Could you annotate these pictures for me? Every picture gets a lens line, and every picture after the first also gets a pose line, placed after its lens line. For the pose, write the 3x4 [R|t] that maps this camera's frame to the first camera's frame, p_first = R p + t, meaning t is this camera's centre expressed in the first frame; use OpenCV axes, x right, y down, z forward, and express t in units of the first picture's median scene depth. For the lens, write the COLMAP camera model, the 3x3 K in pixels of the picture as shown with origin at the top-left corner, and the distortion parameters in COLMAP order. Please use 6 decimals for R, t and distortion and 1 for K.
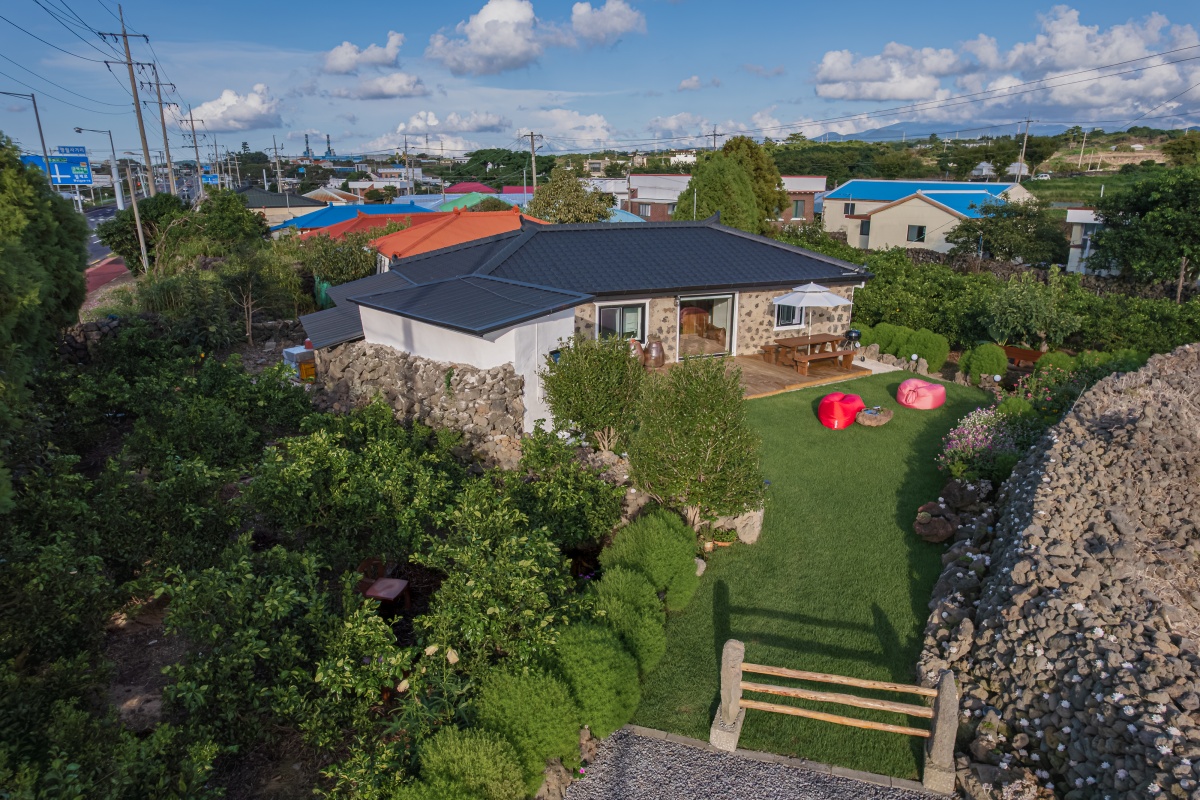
lens RADIAL K [[765.5, 0, 602.3], [0, 765.5, 409.6], [0, 0, 1]] dist [-0.065417, 0.058593]
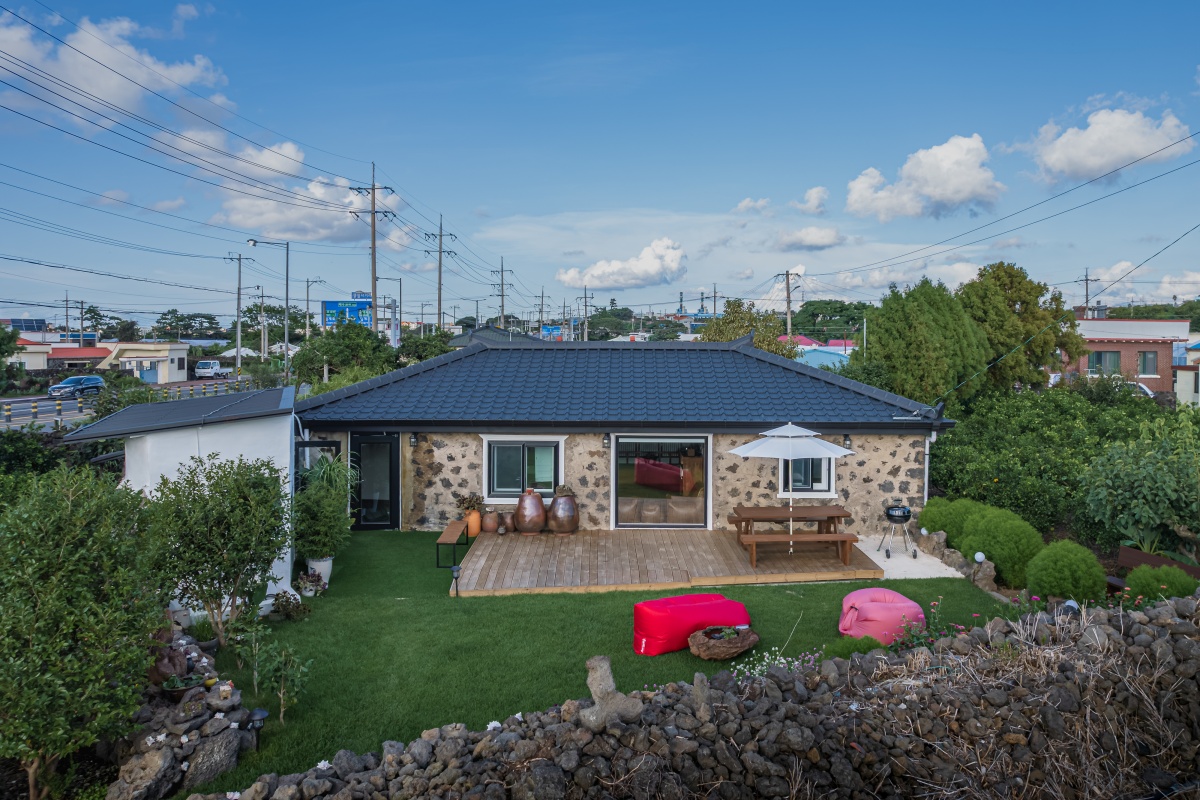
lens RADIAL K [[859.9, 0, 642.7], [0, 859.9, 363.4], [0, 0, 1]] dist [-0.032611, 0.007632]
pose [[0.921638, 0.018181, -0.387625, 0.418052], [-0.119319, 0.963786, -0.238495, -0.024748], [0.369251, 0.266057, 0.890431, 0.271376]]
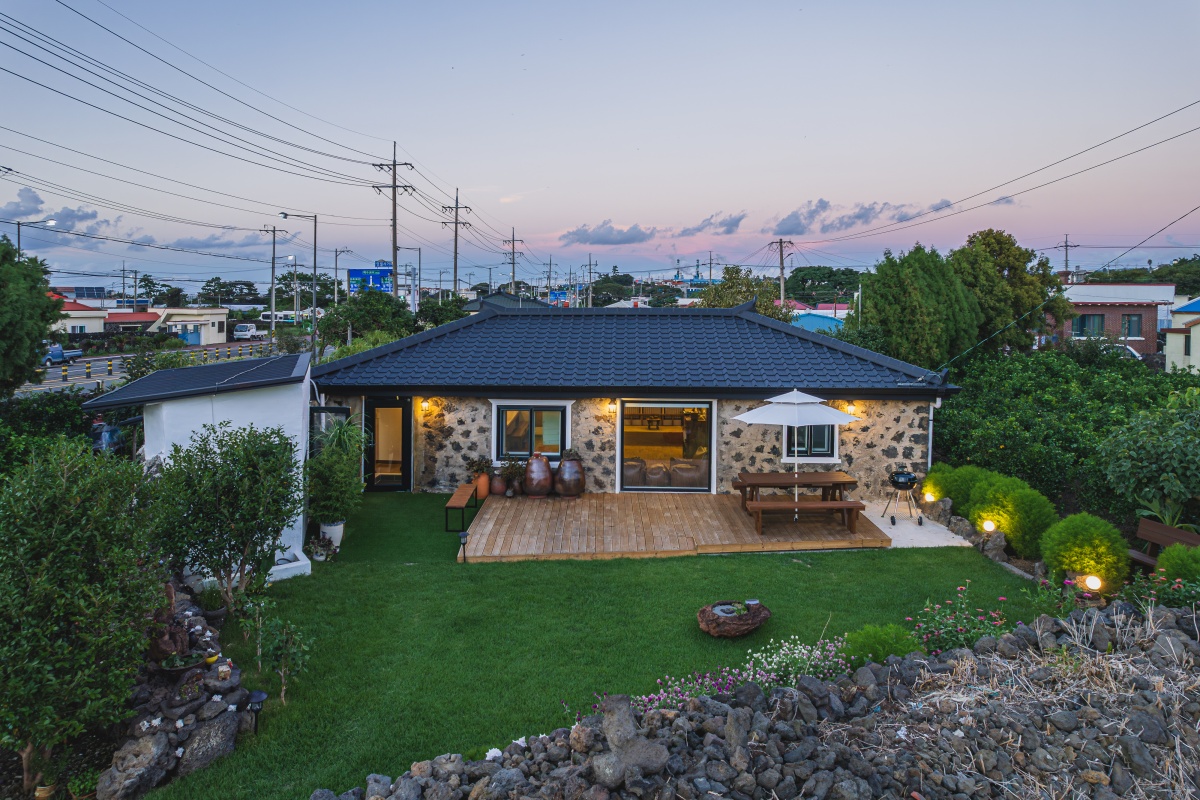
lens RADIAL K [[796.1, 0, 604.2], [0, 796.1, 320.3], [0, 0, 1]] dist [-0.050788, 0.035453]
pose [[0.902007, 0.014518, -0.431477, 0.396638], [-0.129822, 0.962298, -0.239015, -0.038318], [0.411739, 0.271608, 0.869885, 0.307791]]
